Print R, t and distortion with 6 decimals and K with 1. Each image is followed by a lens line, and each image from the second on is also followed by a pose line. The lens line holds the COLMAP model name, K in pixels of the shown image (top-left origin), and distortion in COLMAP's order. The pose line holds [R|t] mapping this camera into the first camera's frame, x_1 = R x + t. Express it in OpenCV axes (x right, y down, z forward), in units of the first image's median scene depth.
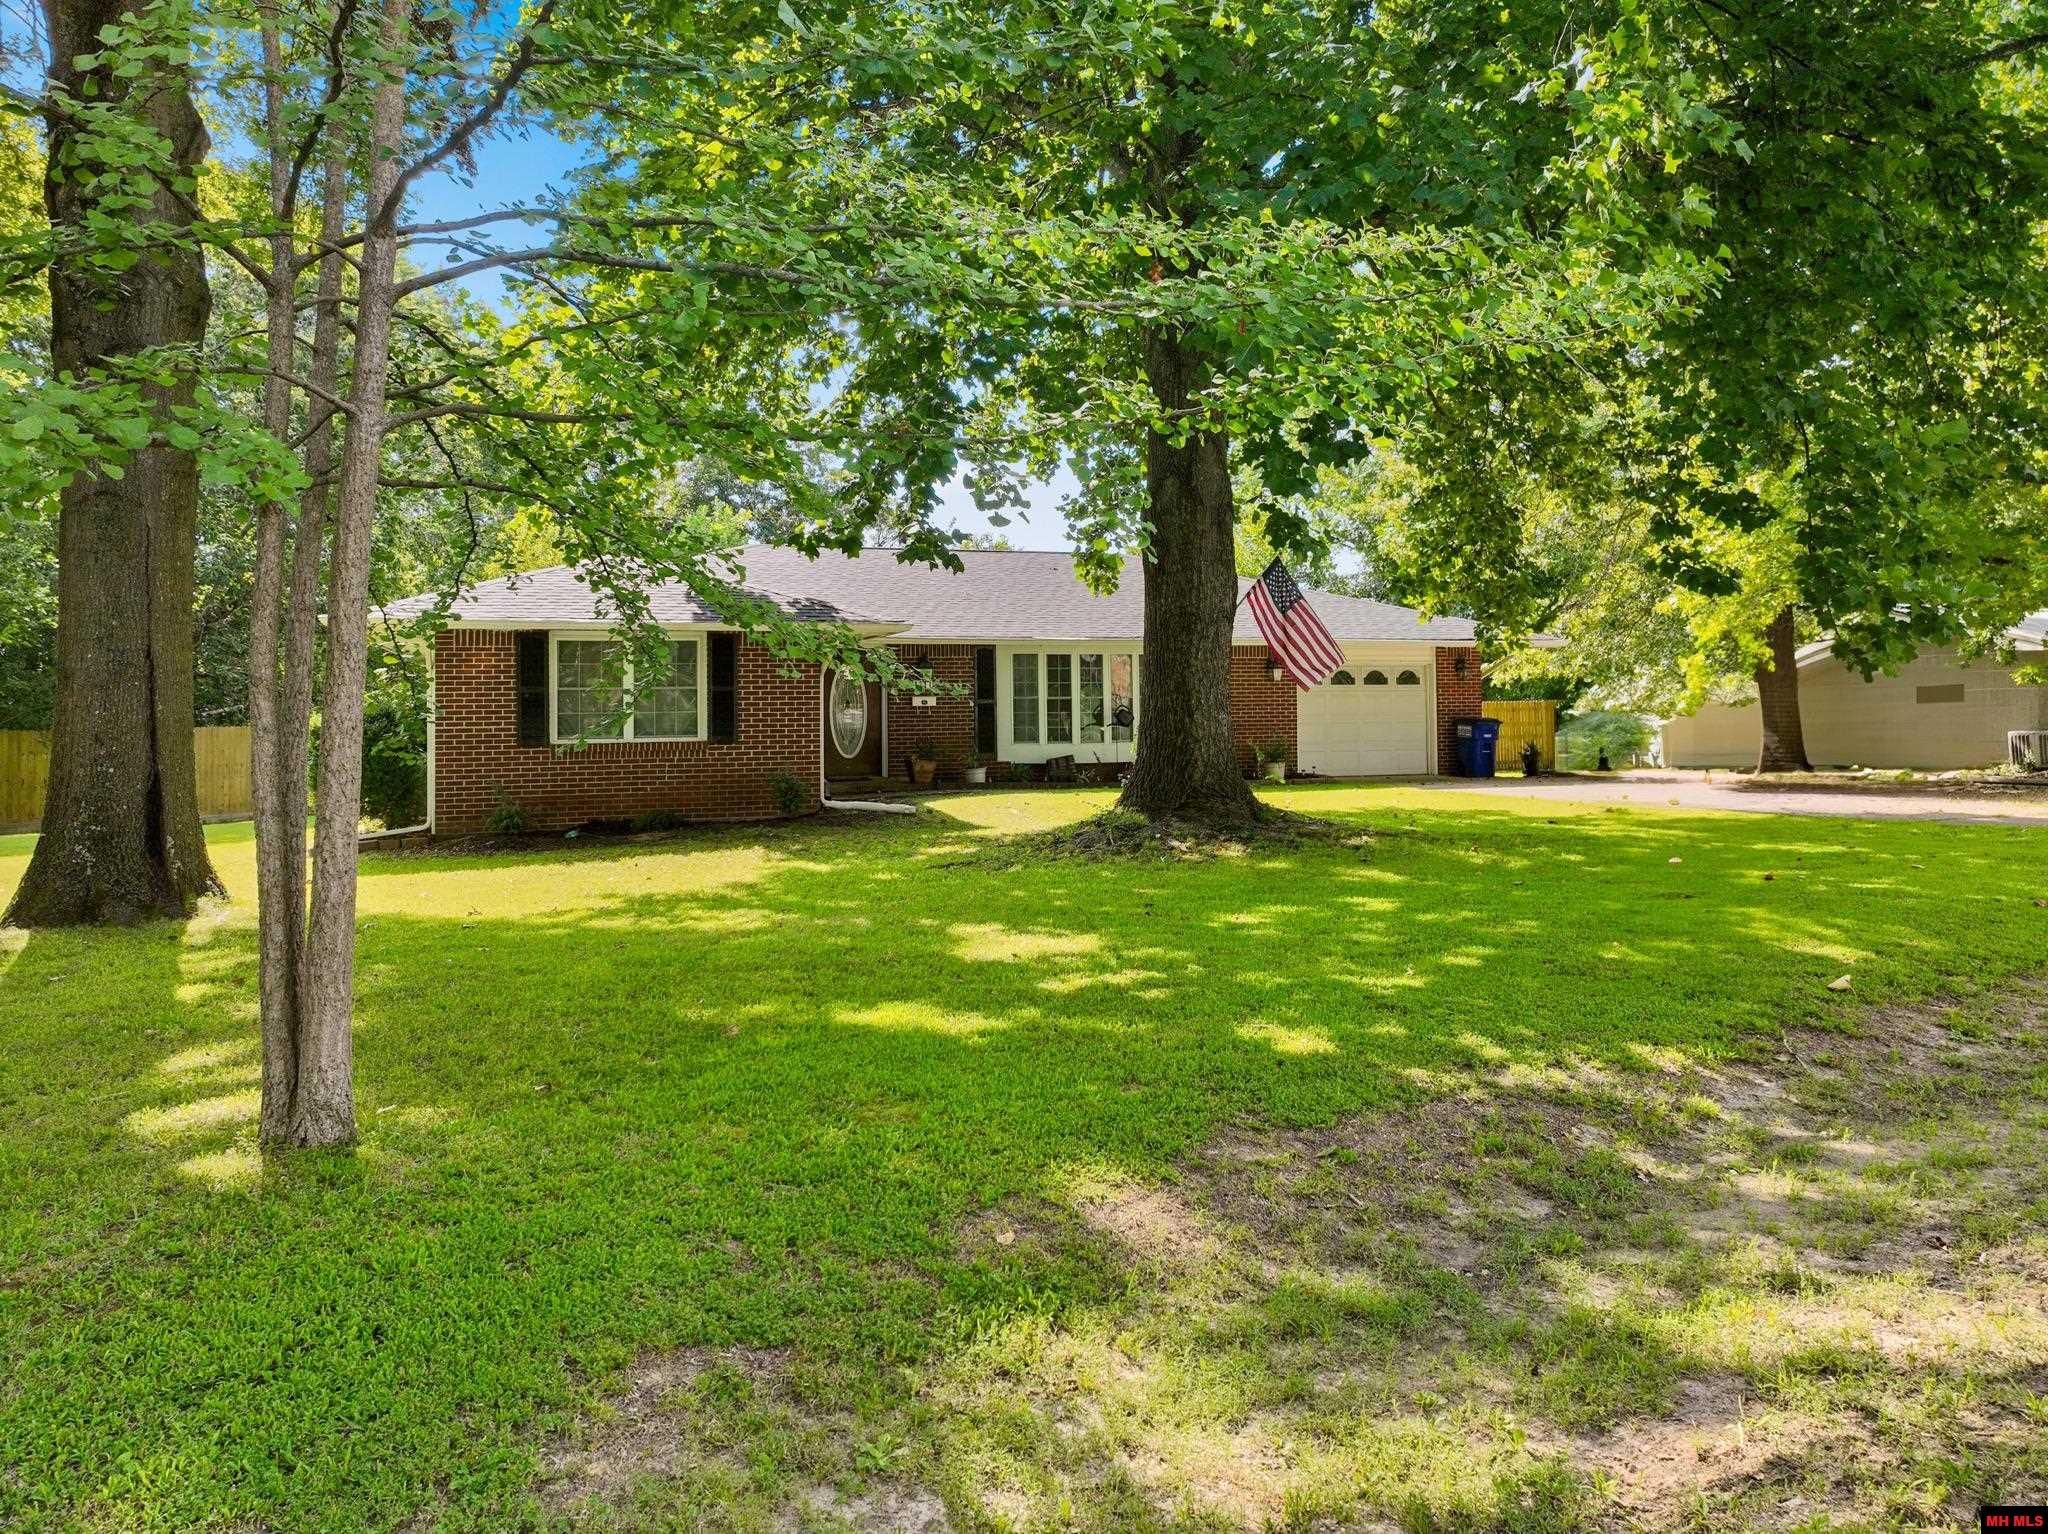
lens RADIAL K [[1431.5, 0, 1008.9], [0, 1431.5, 806.3], [0, 0, 1]] dist [-0.000478, -0.003230]
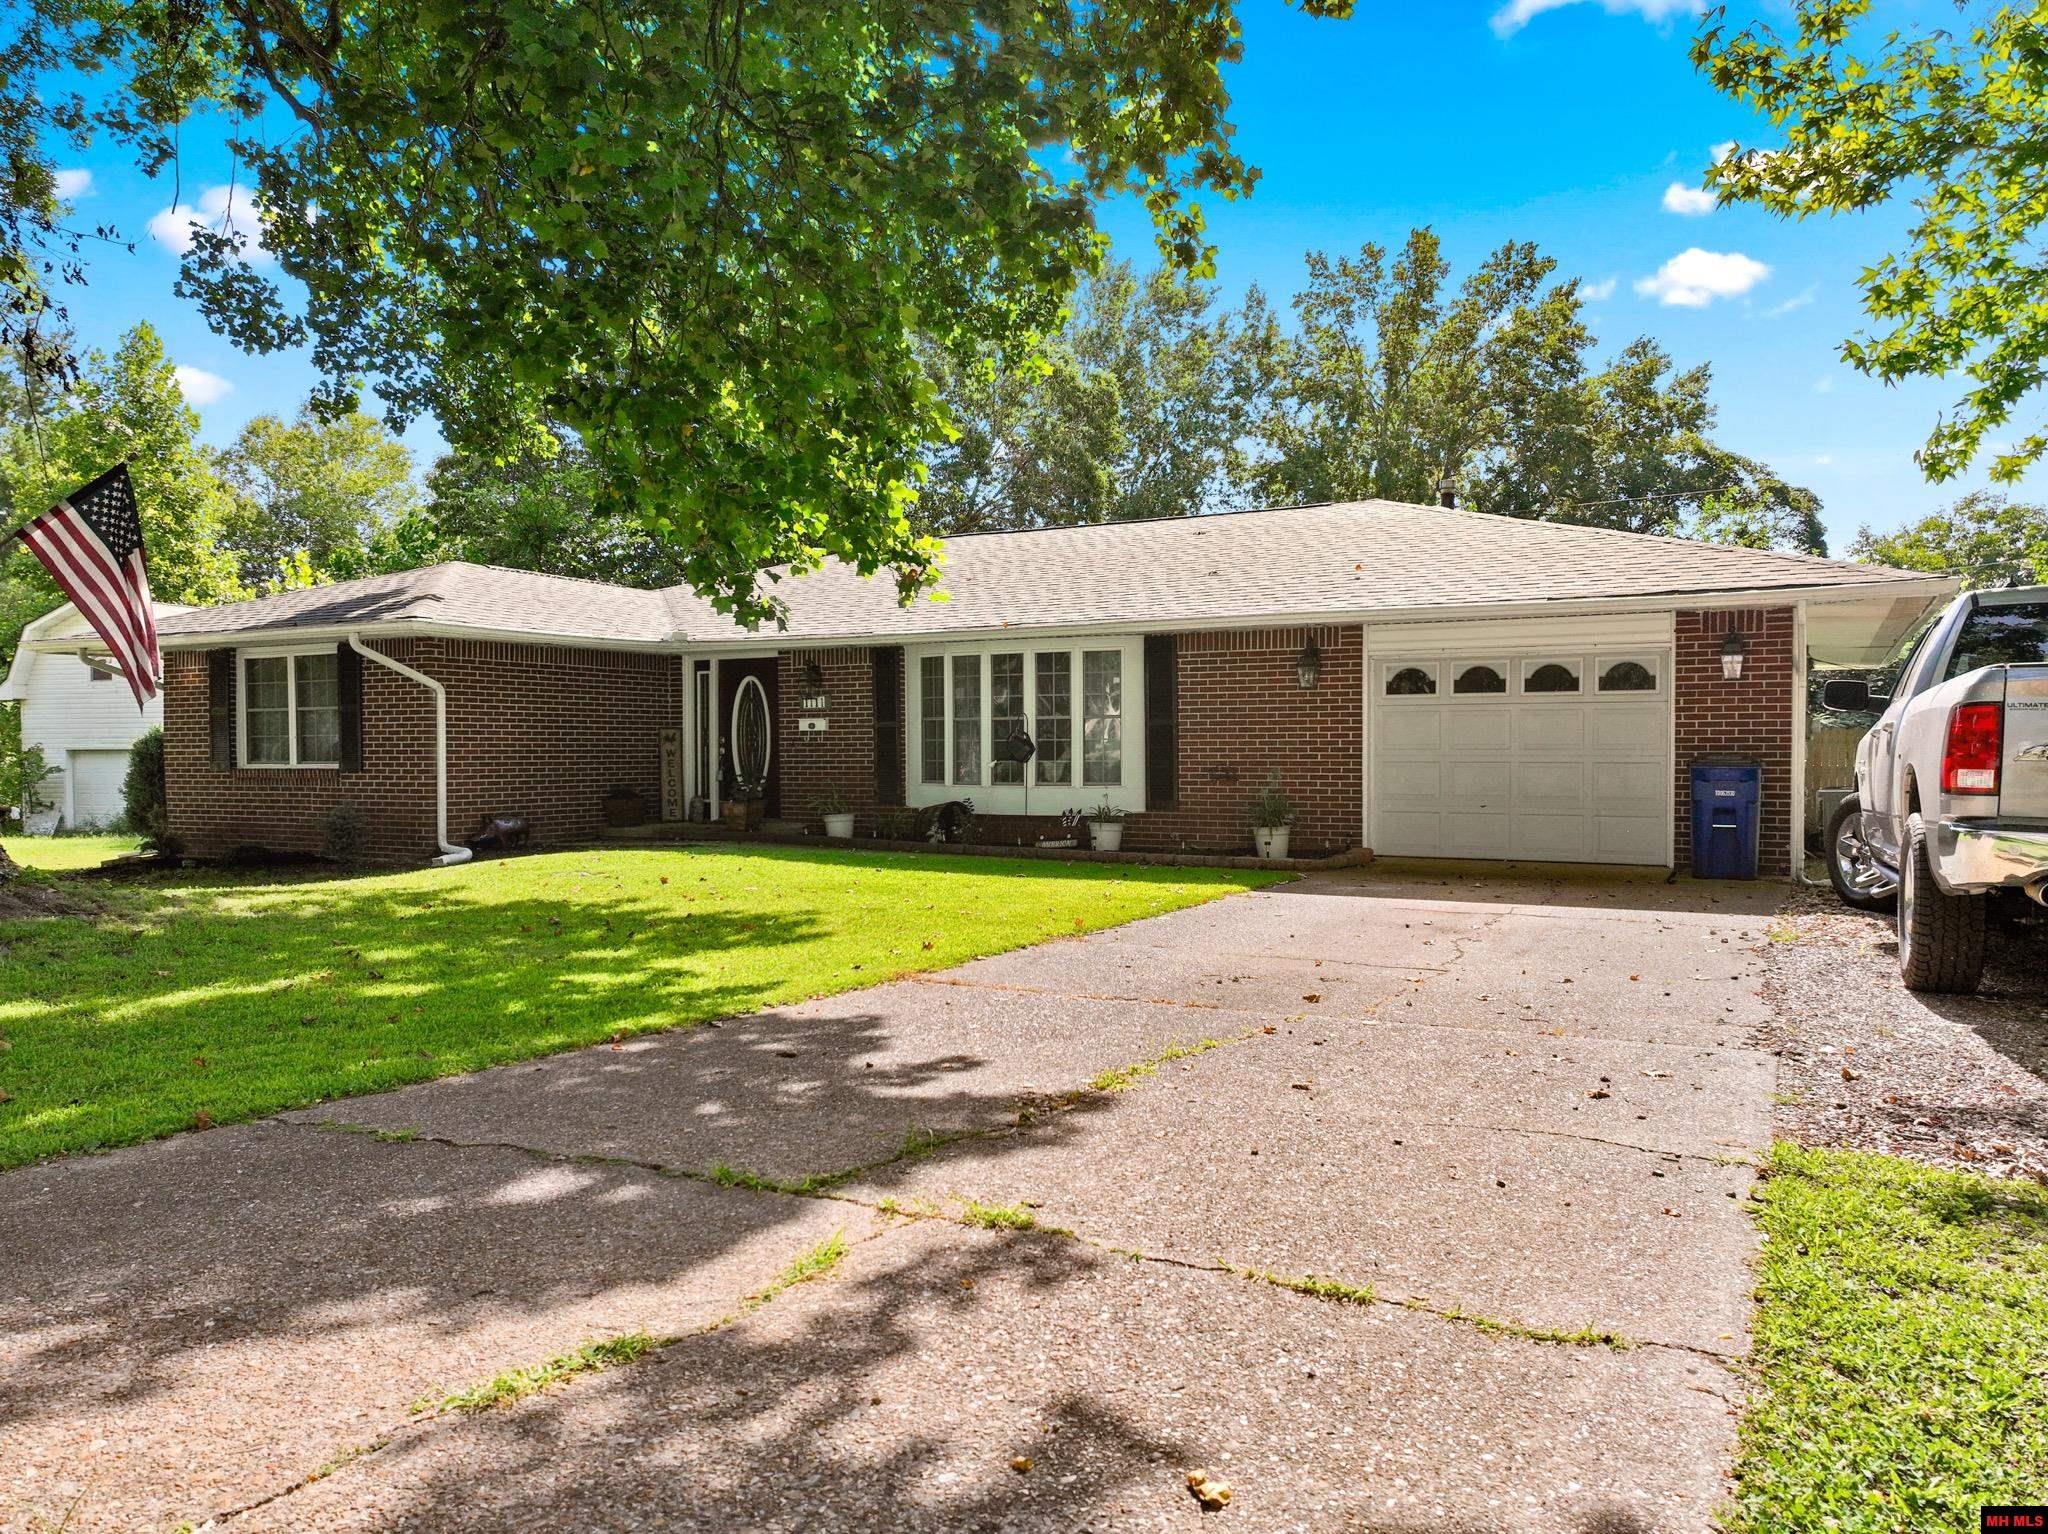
lens RADIAL K [[1431.5, 0, 1008.9], [0, 1431.5, 806.3], [0, 0, 1]] dist [-0.000478, -0.003230]
pose [[0.709801, 0.034971, -0.703533, 0.528579], [-0.054388, 0.998506, -0.005239, -0.031760], [0.702299, 0.041982, 0.710643, 0.532191]]
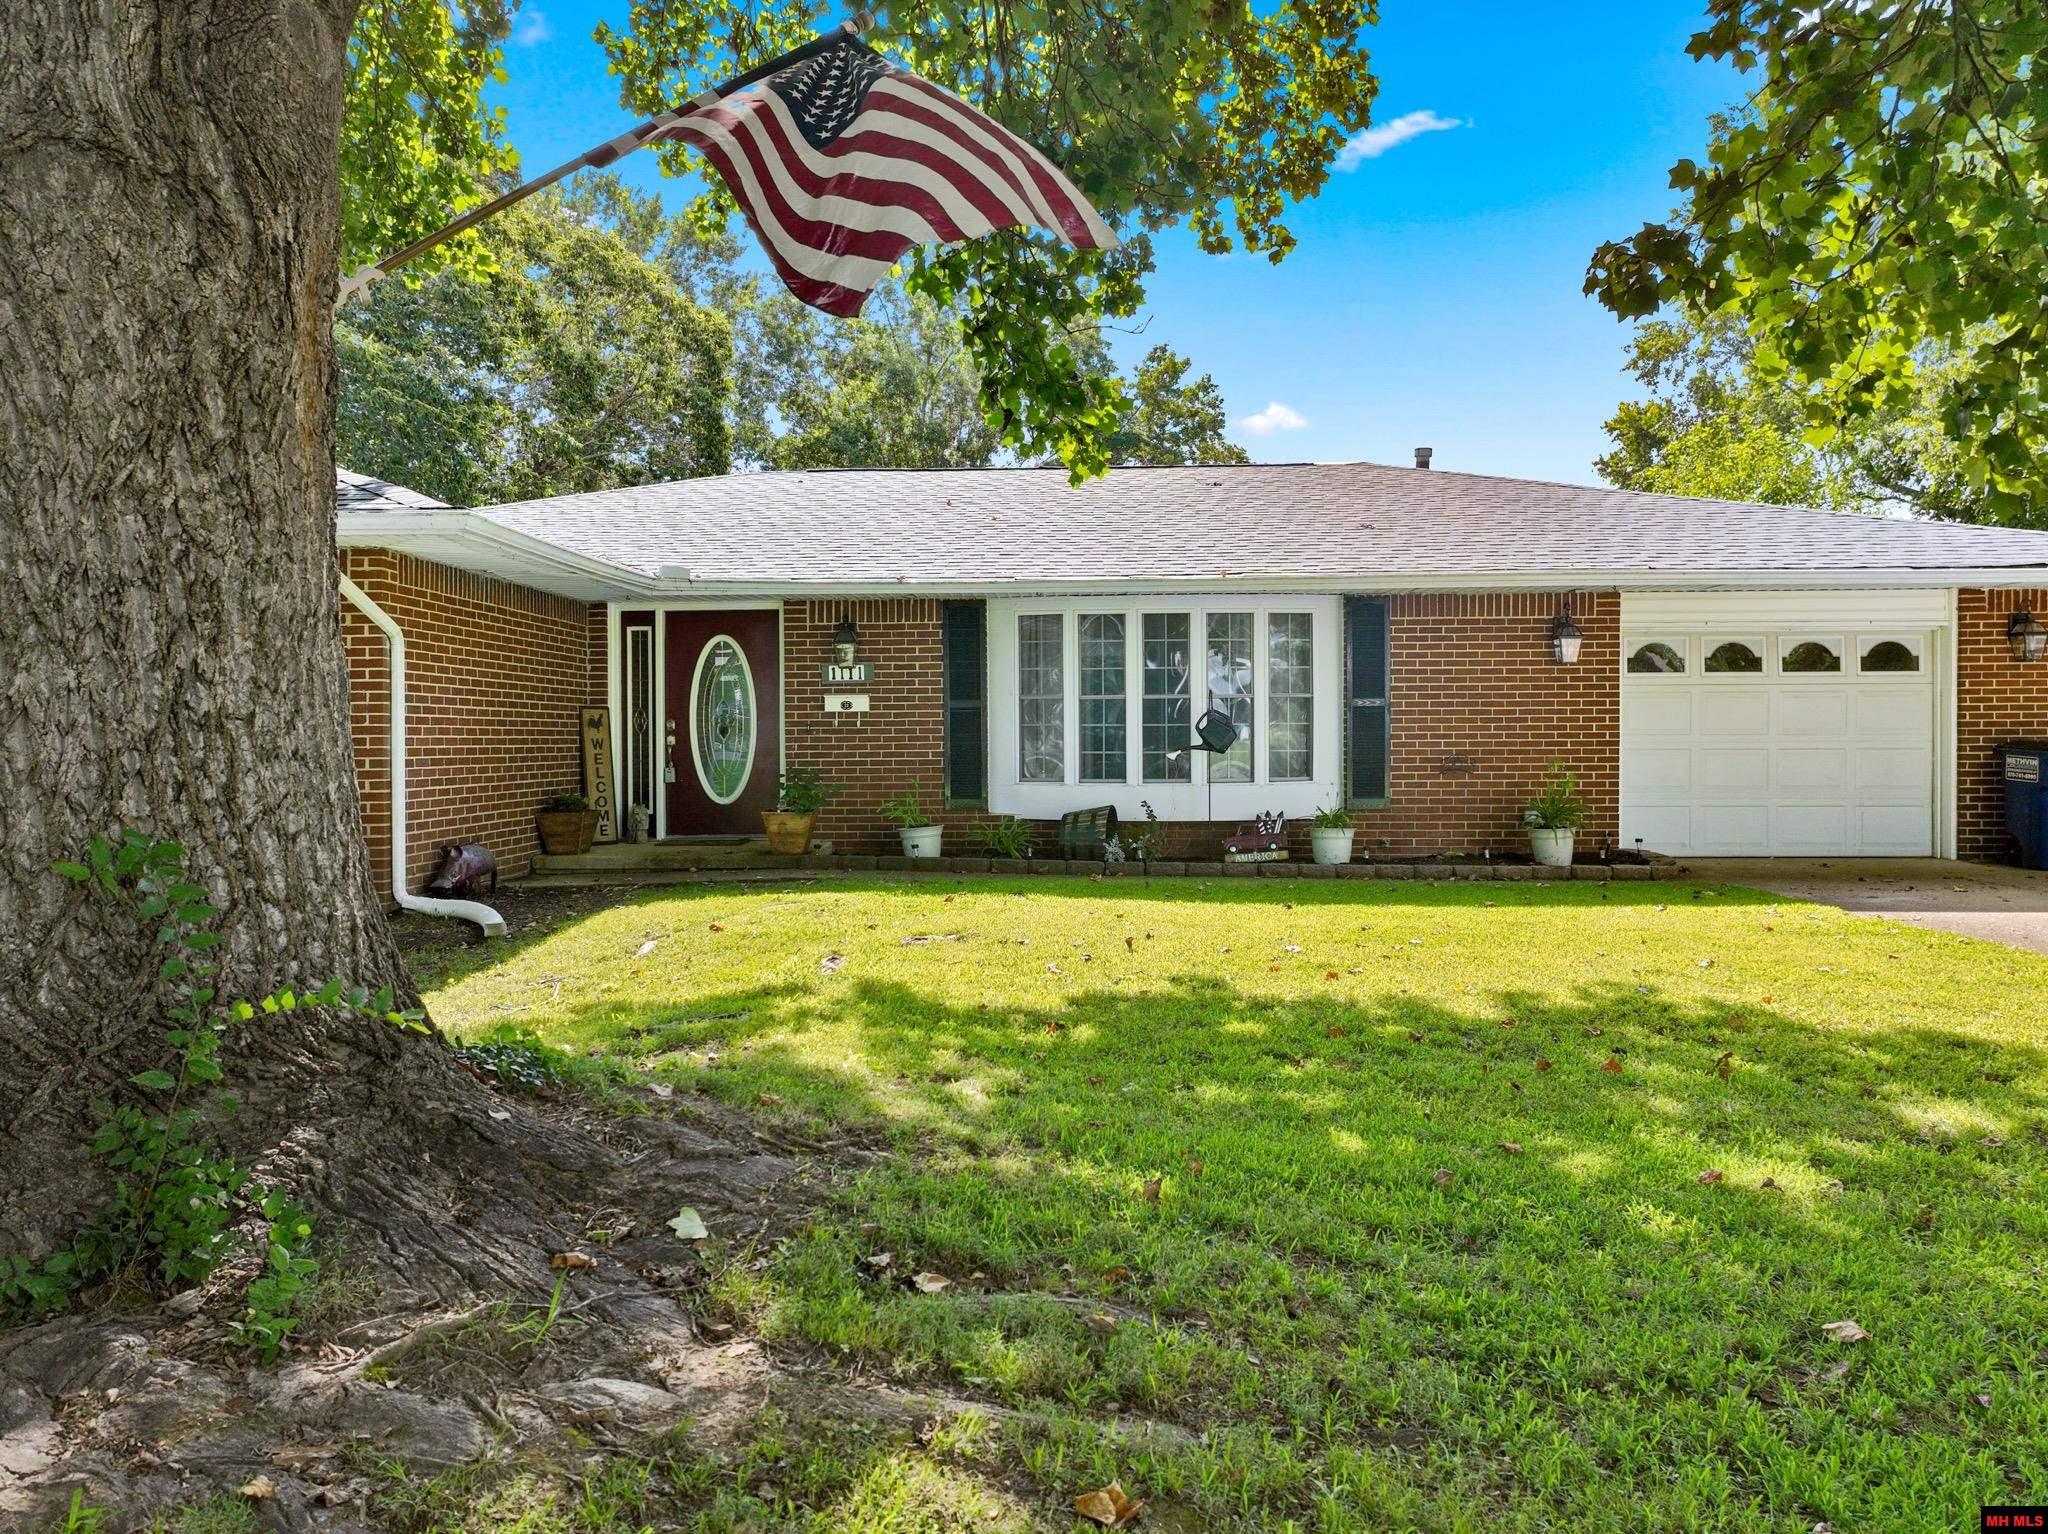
lens RADIAL K [[1416.0, 0, 1024.0], [0, 1416.0, 767.0], [0, 0, 1]] dist [0.000025, 0.000886]
pose [[0.945916, 0.013001, -0.324150, 0.174480], [-0.026028, 0.999017, -0.035885, -0.031114], [0.323365, 0.042381, 0.945325, 0.505749]]
